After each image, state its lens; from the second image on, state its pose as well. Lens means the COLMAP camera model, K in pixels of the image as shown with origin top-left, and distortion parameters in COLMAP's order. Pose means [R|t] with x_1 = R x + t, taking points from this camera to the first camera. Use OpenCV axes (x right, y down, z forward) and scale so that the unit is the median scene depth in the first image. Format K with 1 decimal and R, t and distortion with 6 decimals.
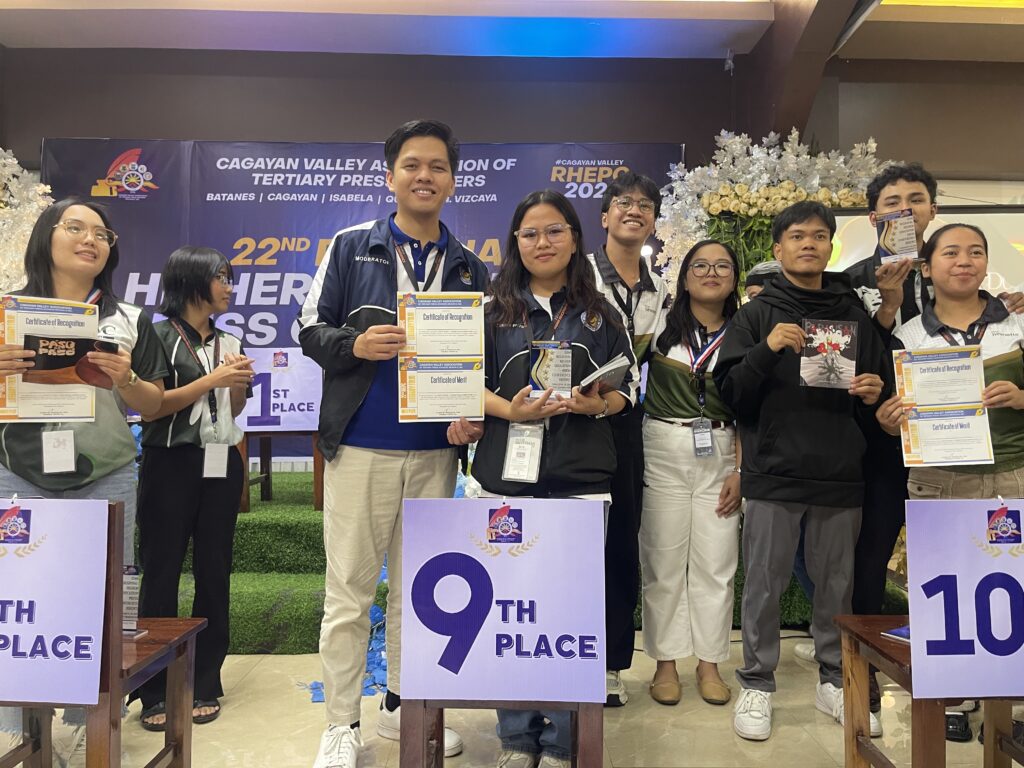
lens RADIAL K [[782.8, 0, 515.3], [0, 782.8, 376.4], [0, 0, 1]] dist [0.062279, -0.077322]
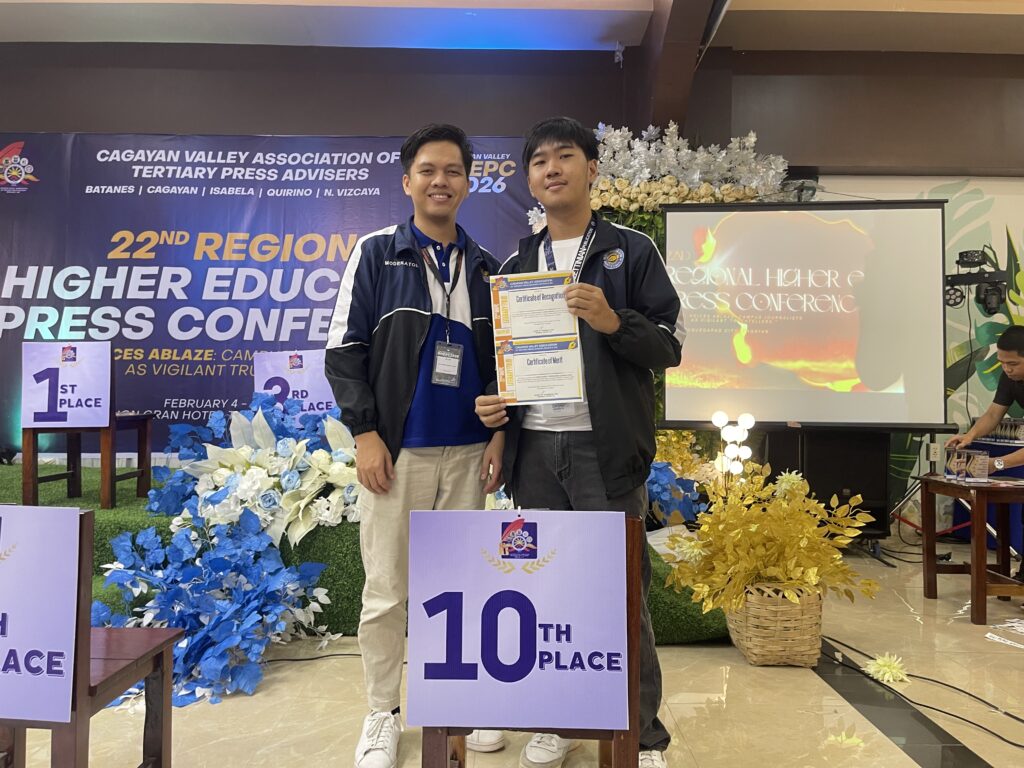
lens RADIAL K [[782.8, 0, 509.7], [0, 782.8, 376.4], [0, 0, 1]] dist [0.062279, -0.077322]
pose [[0.999581, 0.009422, -0.027364, 0.169882], [-0.009299, 0.999946, 0.004603, -0.002119], [0.027406, -0.004347, 0.999615, 0.019117]]
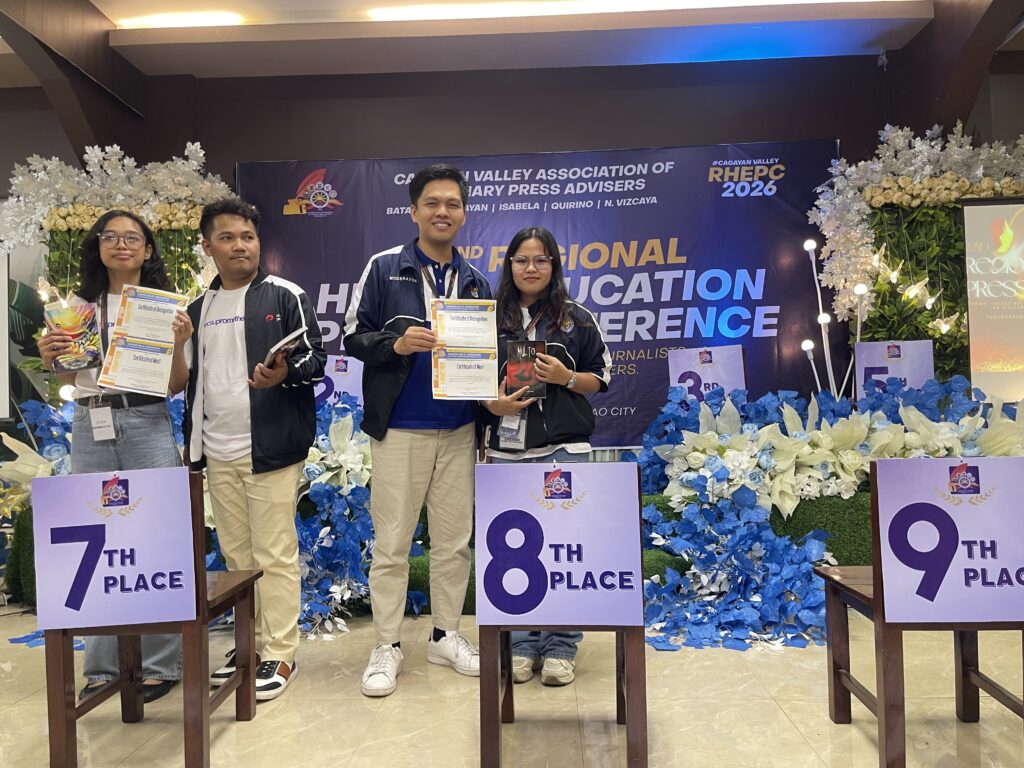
lens RADIAL K [[782.8, 0, 506.4], [0, 782.8, 390.6], [0, 0, 1]] dist [0.062279, -0.077322]
pose [[0.997759, -0.025043, -0.062048, -0.166851], [0.026129, 0.999518, 0.016762, 0.004055], [0.061599, -0.018346, 0.997932, -0.065671]]
